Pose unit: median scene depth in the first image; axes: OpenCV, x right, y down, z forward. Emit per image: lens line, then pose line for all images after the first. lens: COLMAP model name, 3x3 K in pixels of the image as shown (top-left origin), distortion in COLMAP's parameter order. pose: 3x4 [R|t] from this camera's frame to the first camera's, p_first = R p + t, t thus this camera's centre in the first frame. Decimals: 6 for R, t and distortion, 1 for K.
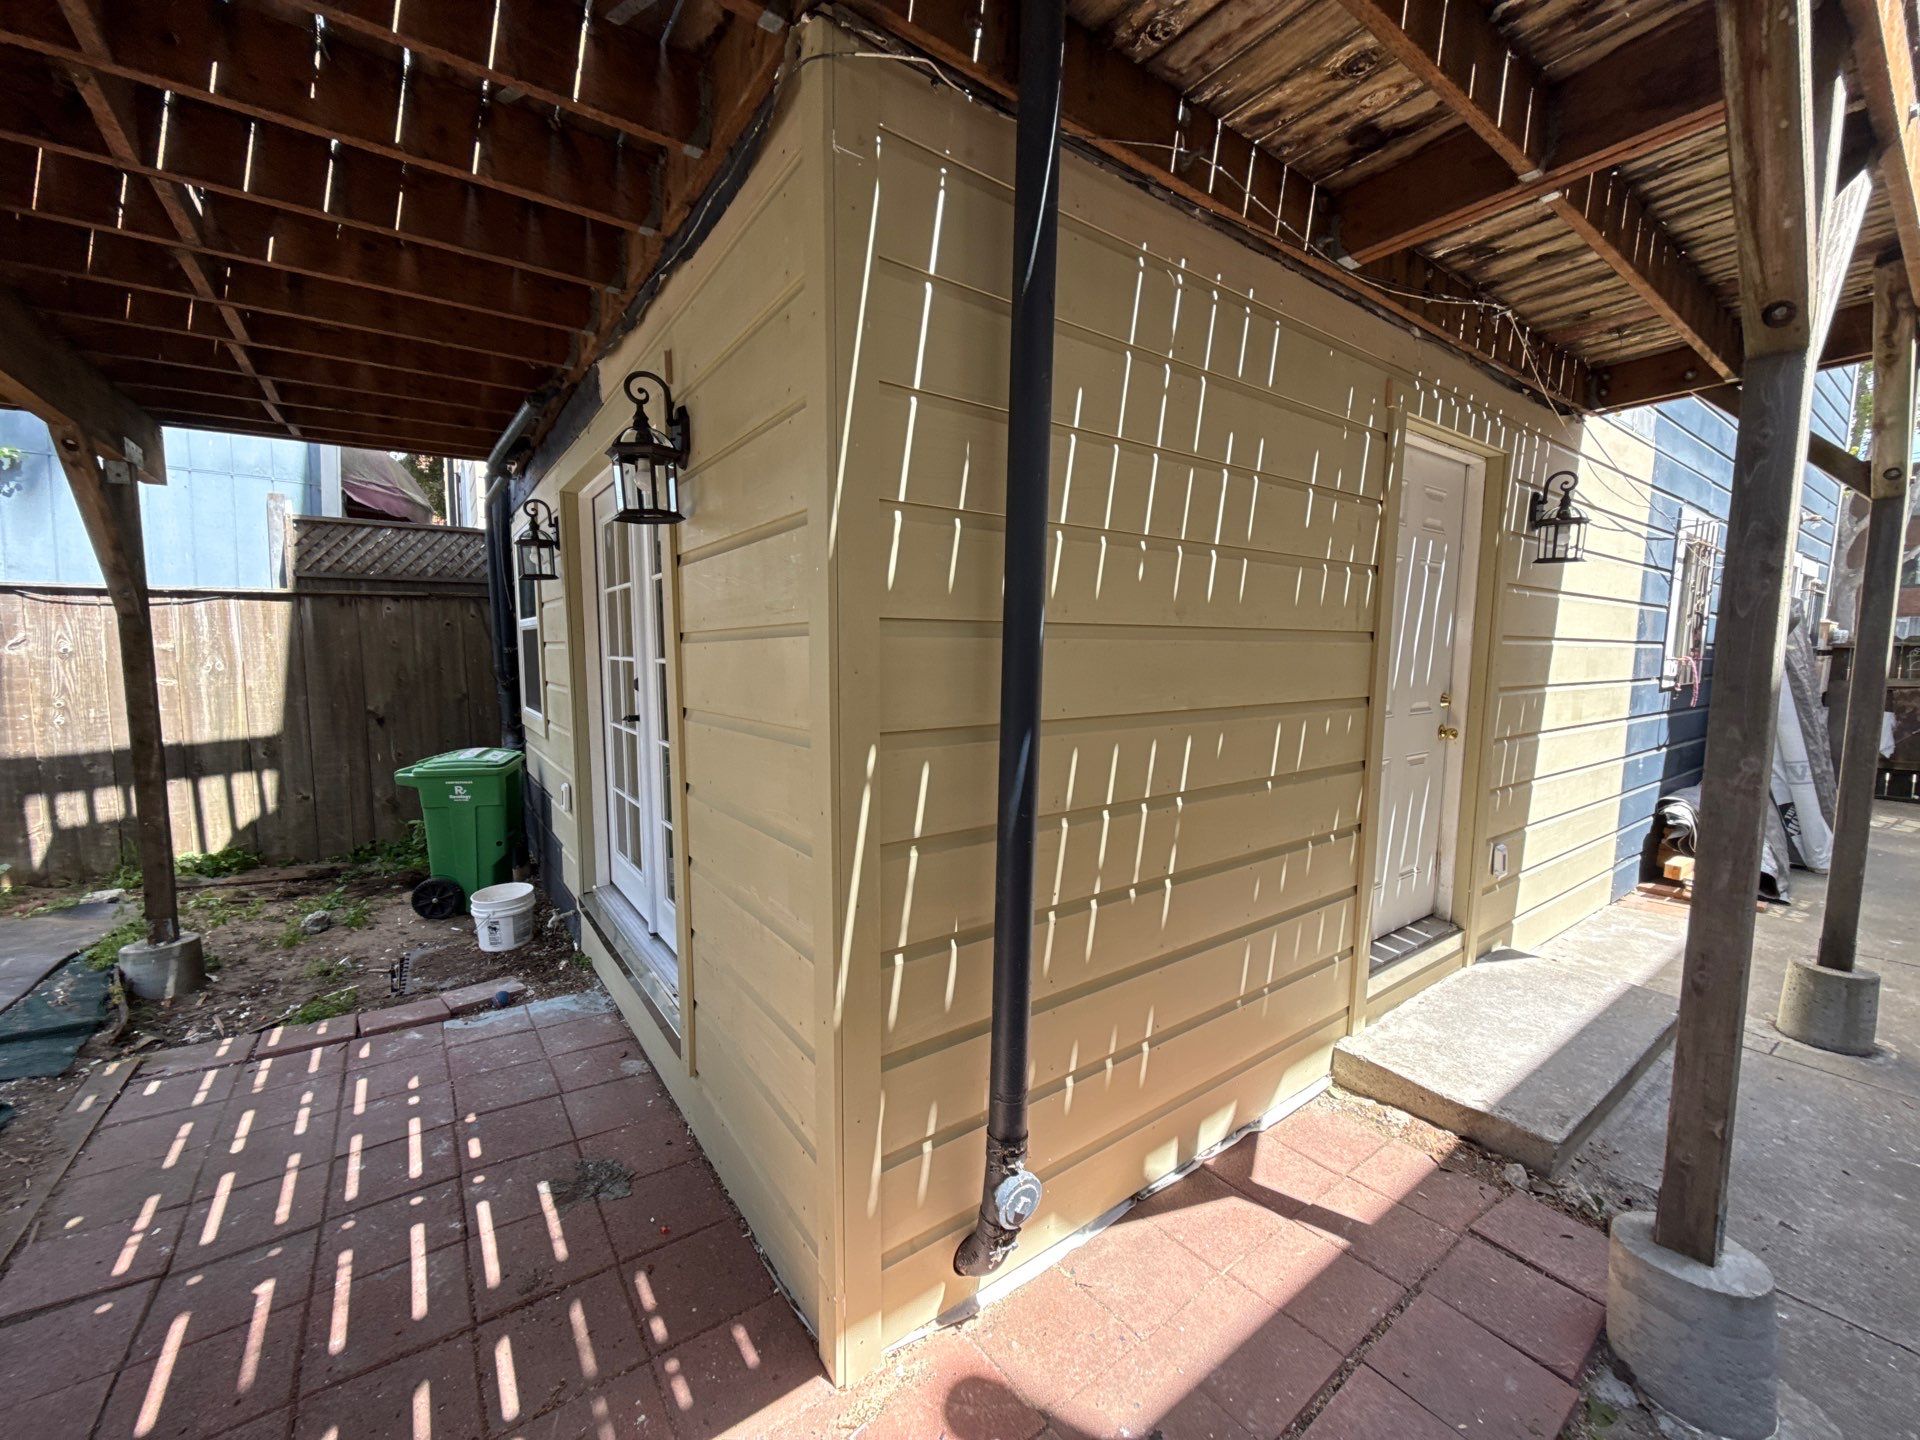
lens RADIAL K [[755.8, 0, 962.3], [0, 755.8, 724.9], [0, 0, 1]] dist [-0.003701, 0.000510]
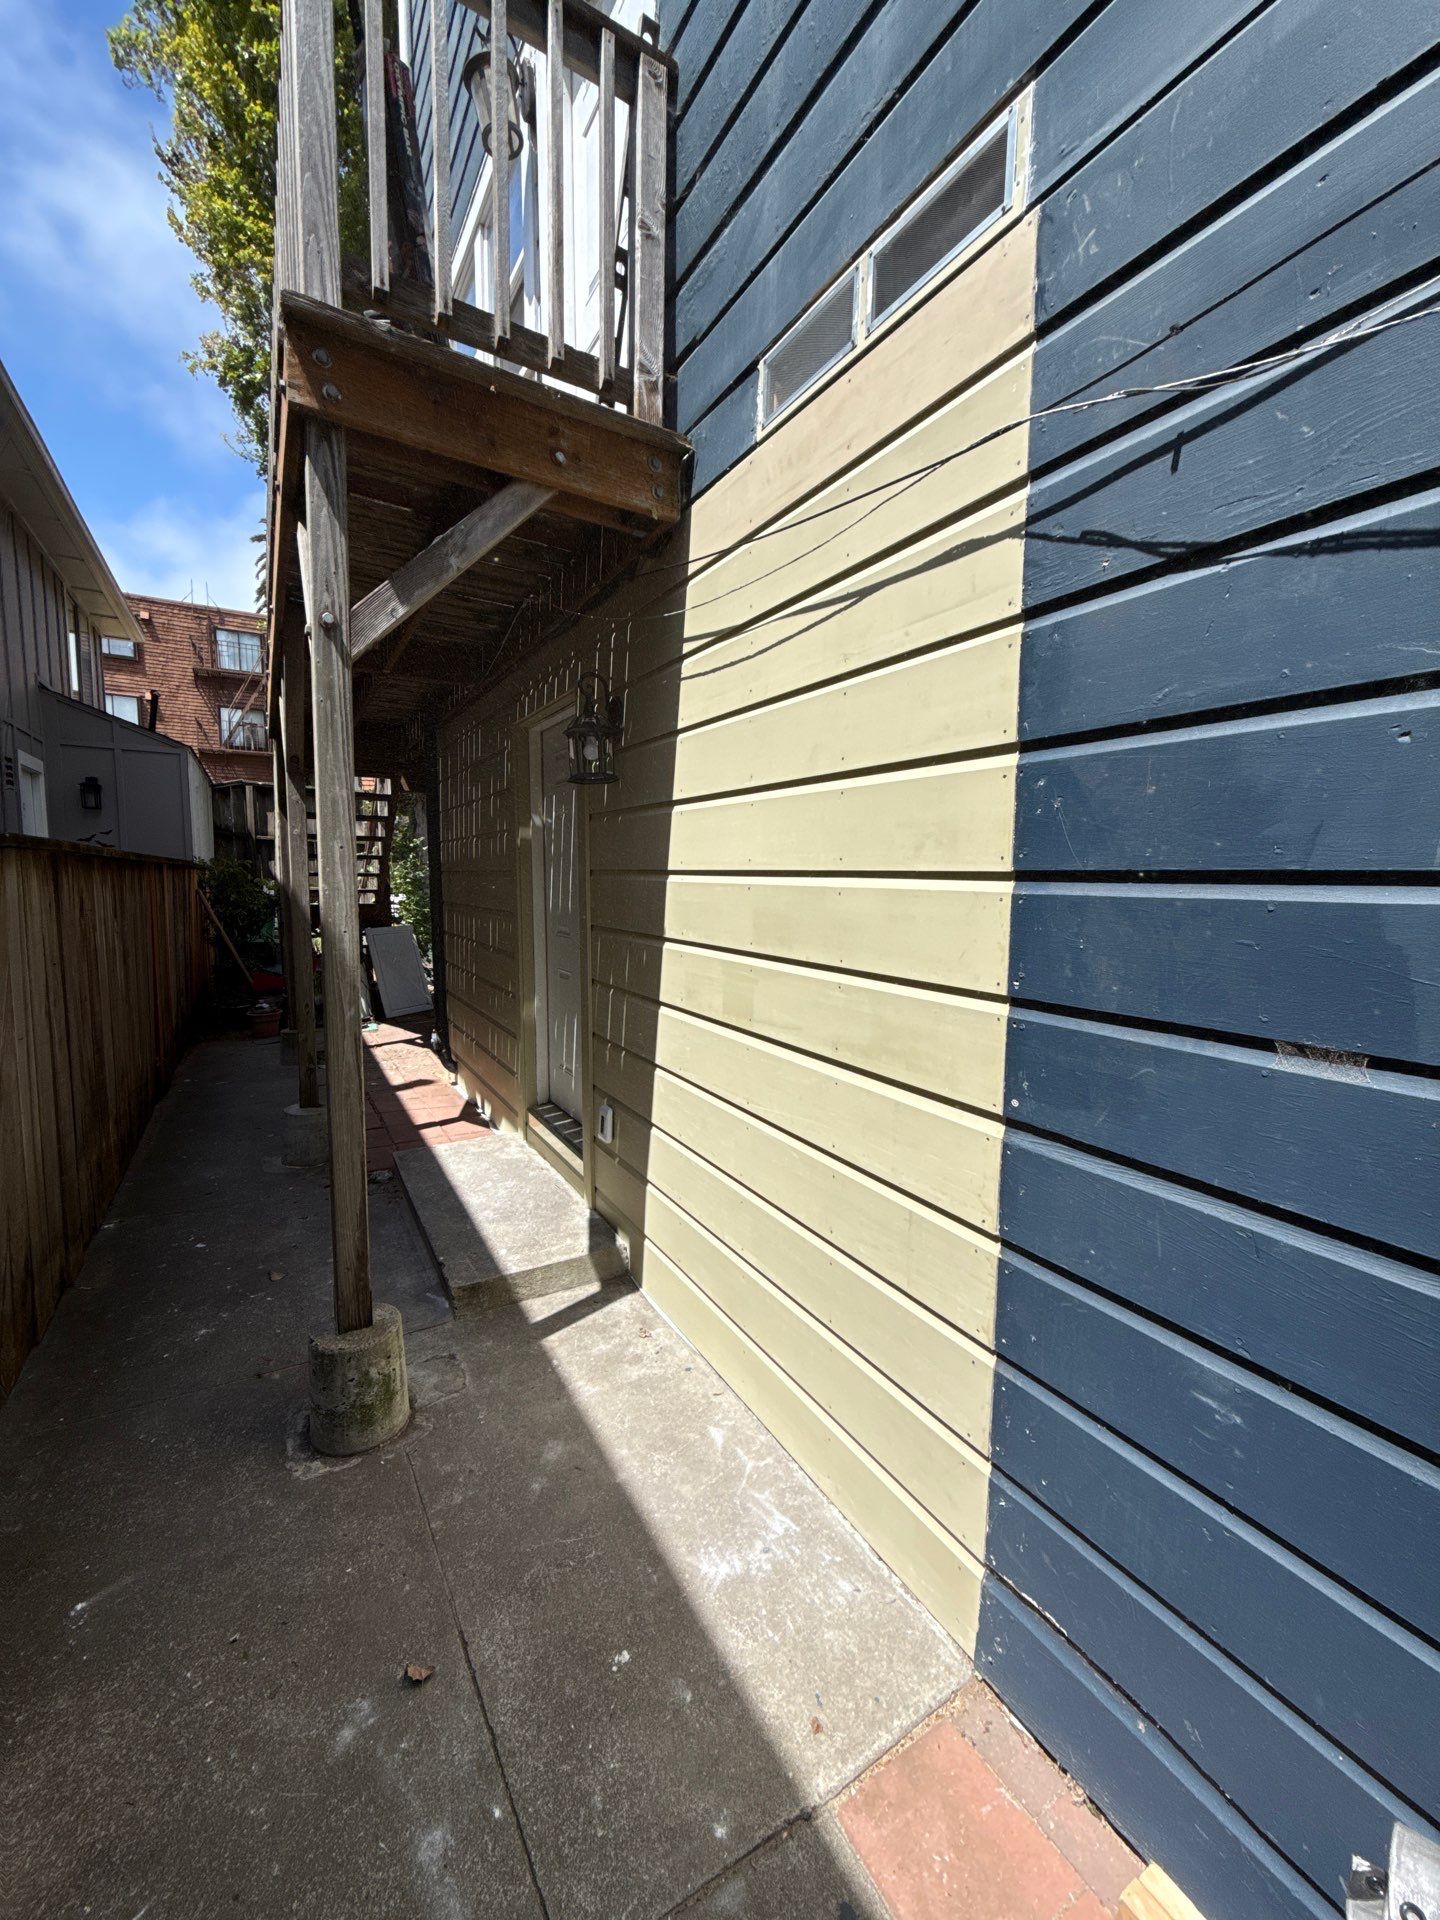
lens RADIAL K [[755.8, 0, 719.3], [0, 755.8, 961.7], [0, 0, 1]] dist [-0.003701, 0.000510]
pose [[-0.092809, 0.094299, -0.991208, 1.843576], [-0.116090, 0.987691, 0.104834, -0.137839], [0.988893, 0.124799, -0.080720, 1.386881]]
